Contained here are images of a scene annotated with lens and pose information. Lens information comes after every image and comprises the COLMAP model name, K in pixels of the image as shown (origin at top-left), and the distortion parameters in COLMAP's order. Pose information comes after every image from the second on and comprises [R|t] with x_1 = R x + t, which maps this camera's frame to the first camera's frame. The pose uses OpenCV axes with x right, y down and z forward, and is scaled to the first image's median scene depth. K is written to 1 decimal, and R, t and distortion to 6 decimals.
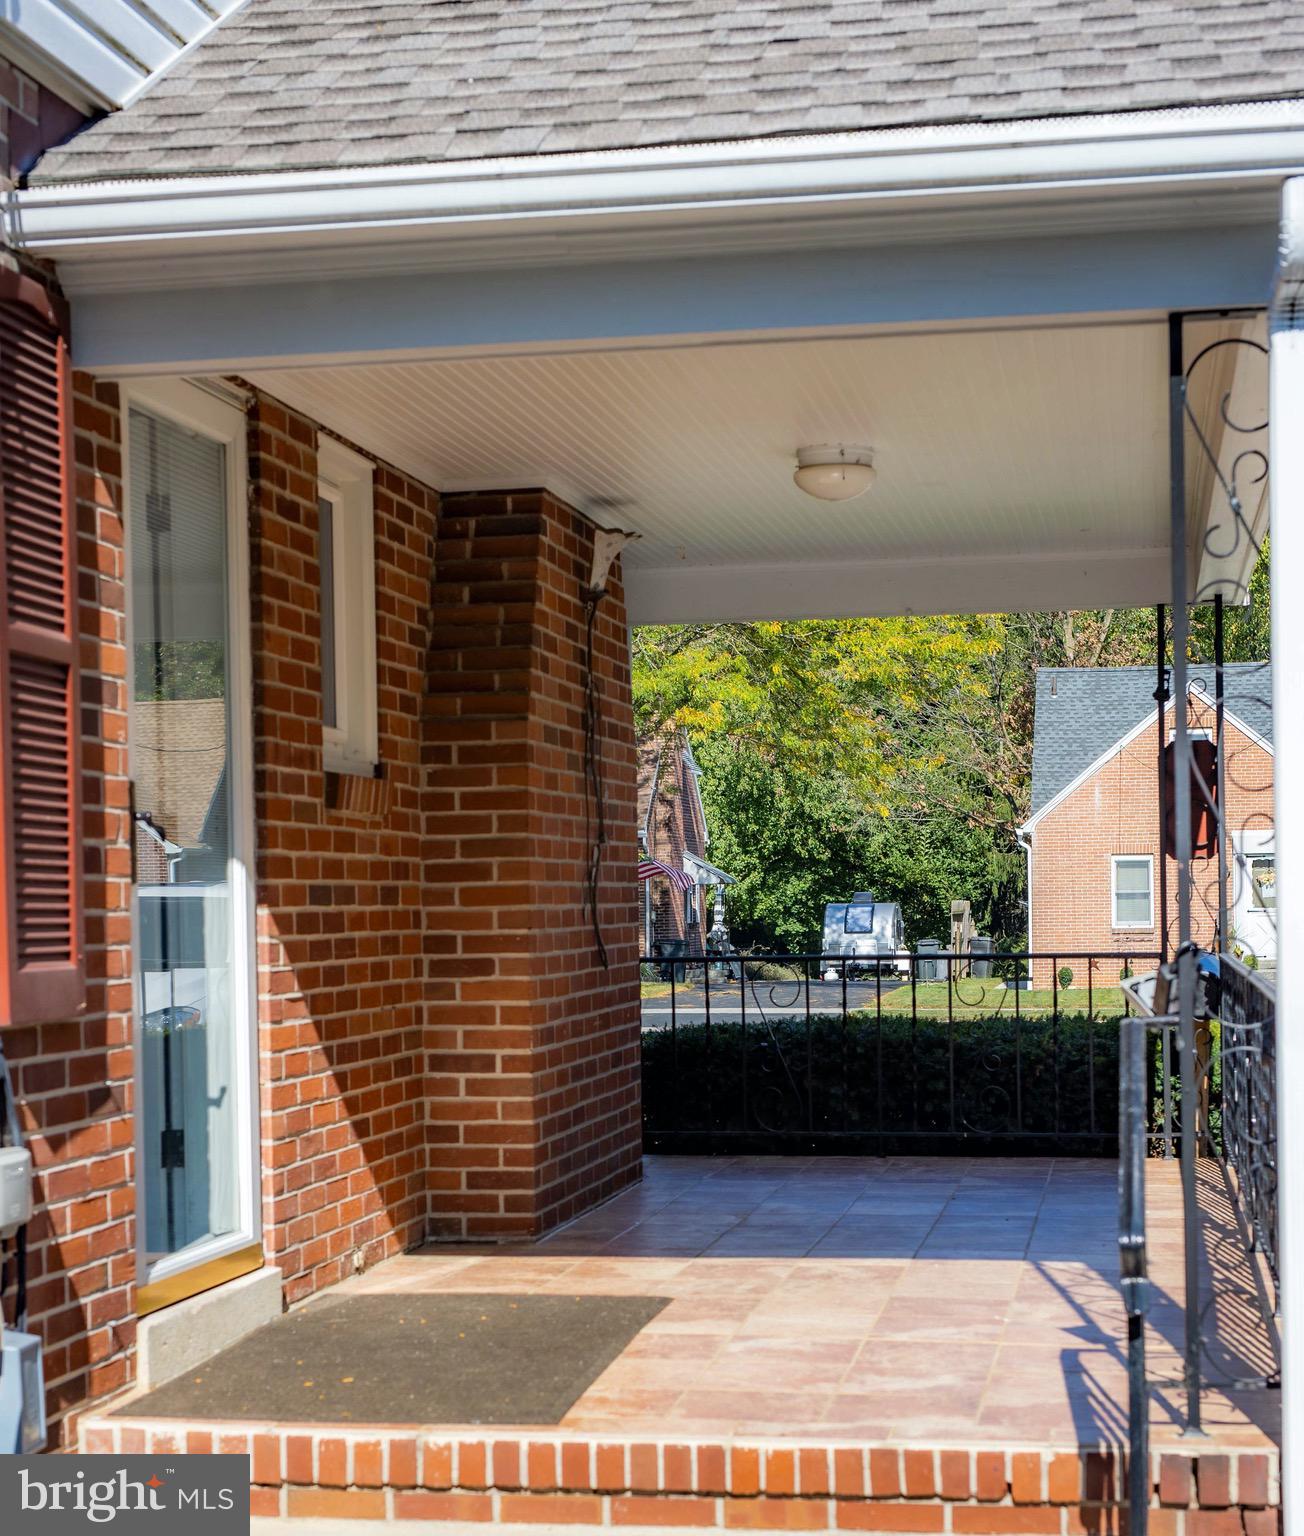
lens RADIAL K [[3888.4, 0, 652.0], [0, 3888.4, 768.0], [0, 0, 1]] dist [-0.139735, -0.625436]
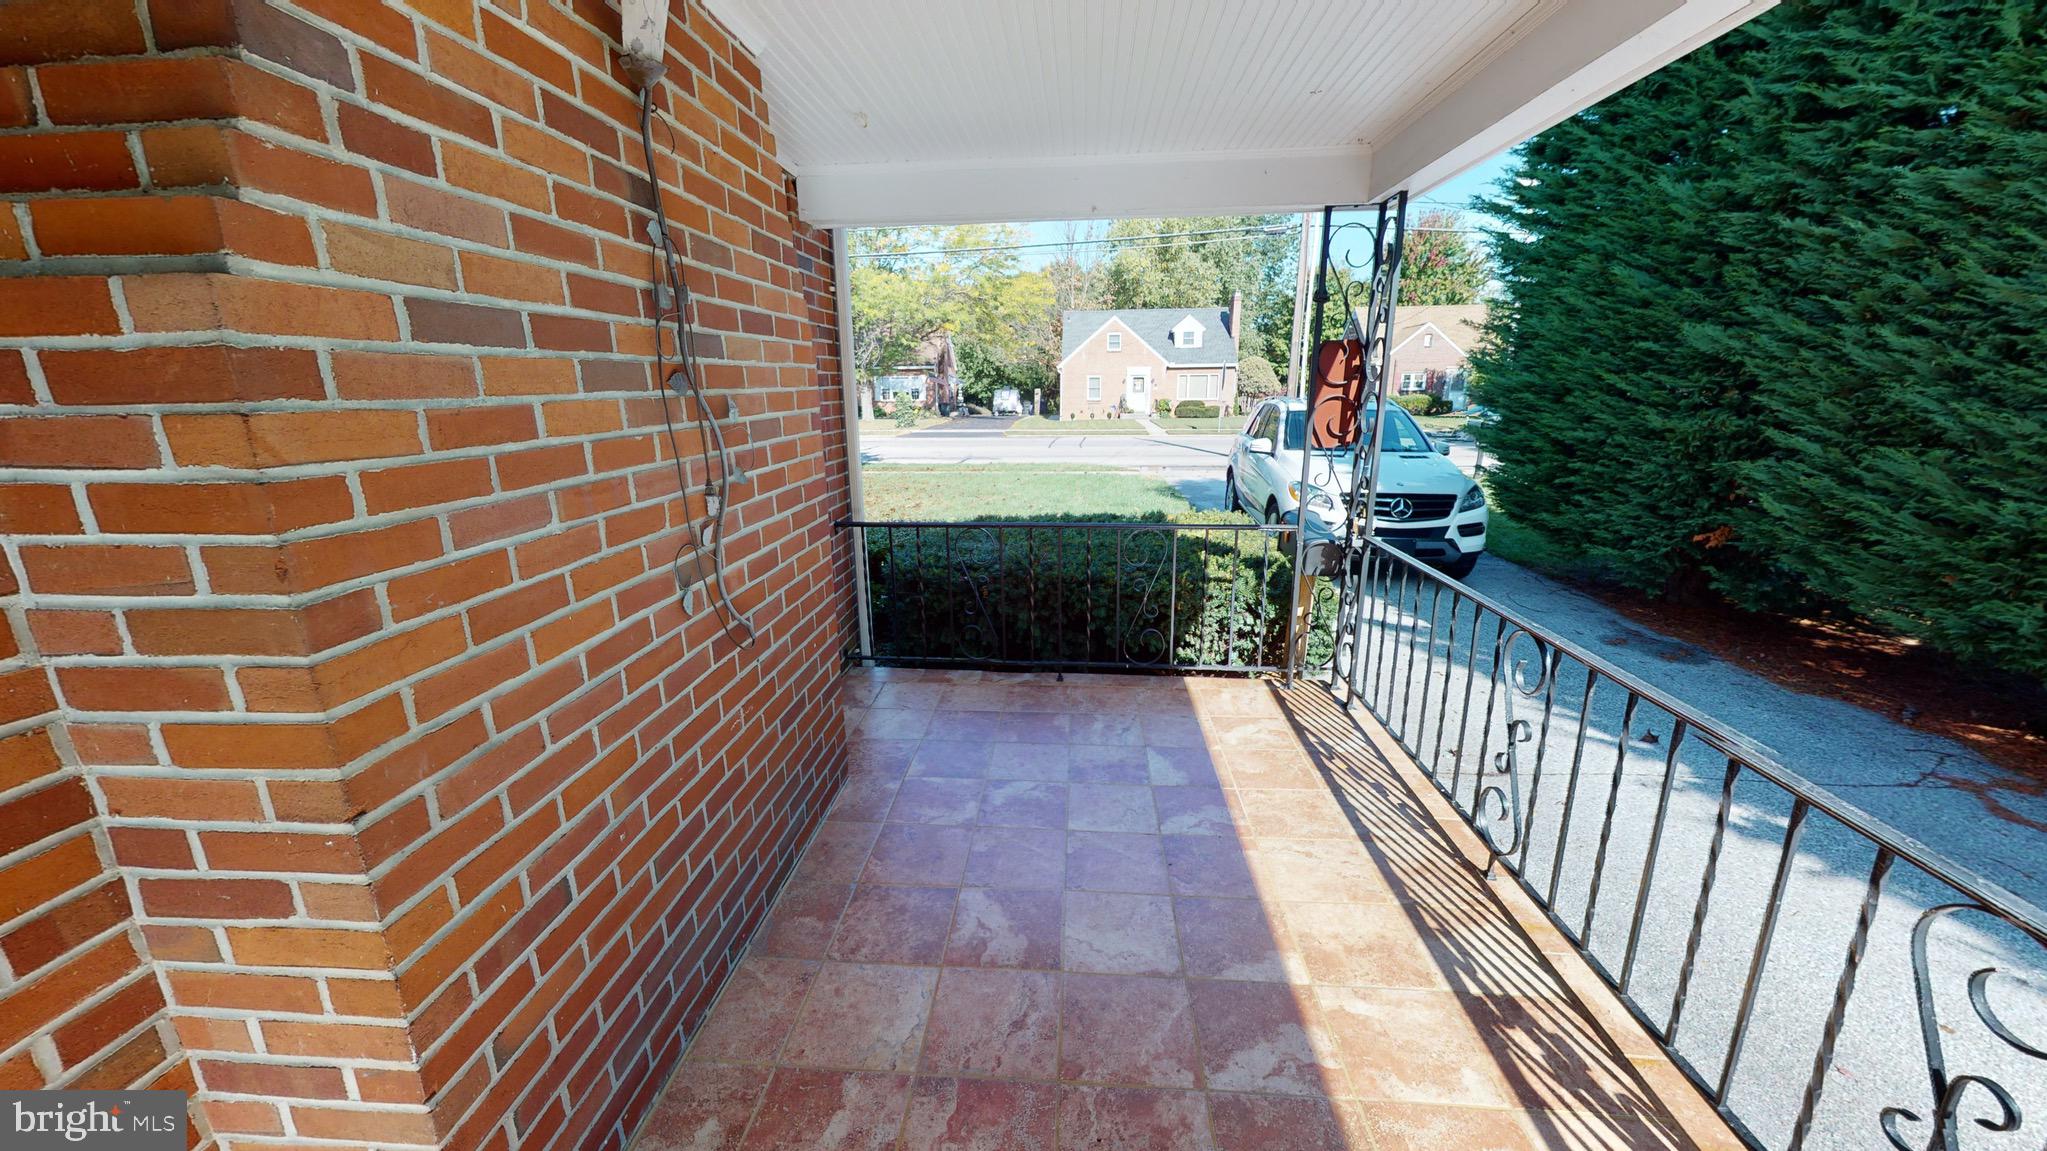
lens RADIAL K [[751.0, 0, 1023.5], [0, 751.0, 575.5], [0, 0, 1]] dist [0.000453, 0.000007]
pose [[0.996111, -0.017836, 0.086280, 0.031835], [-0.008718, 0.954535, 0.297970, -0.007243], [-0.087672, -0.297564, 0.950668, 0.920397]]
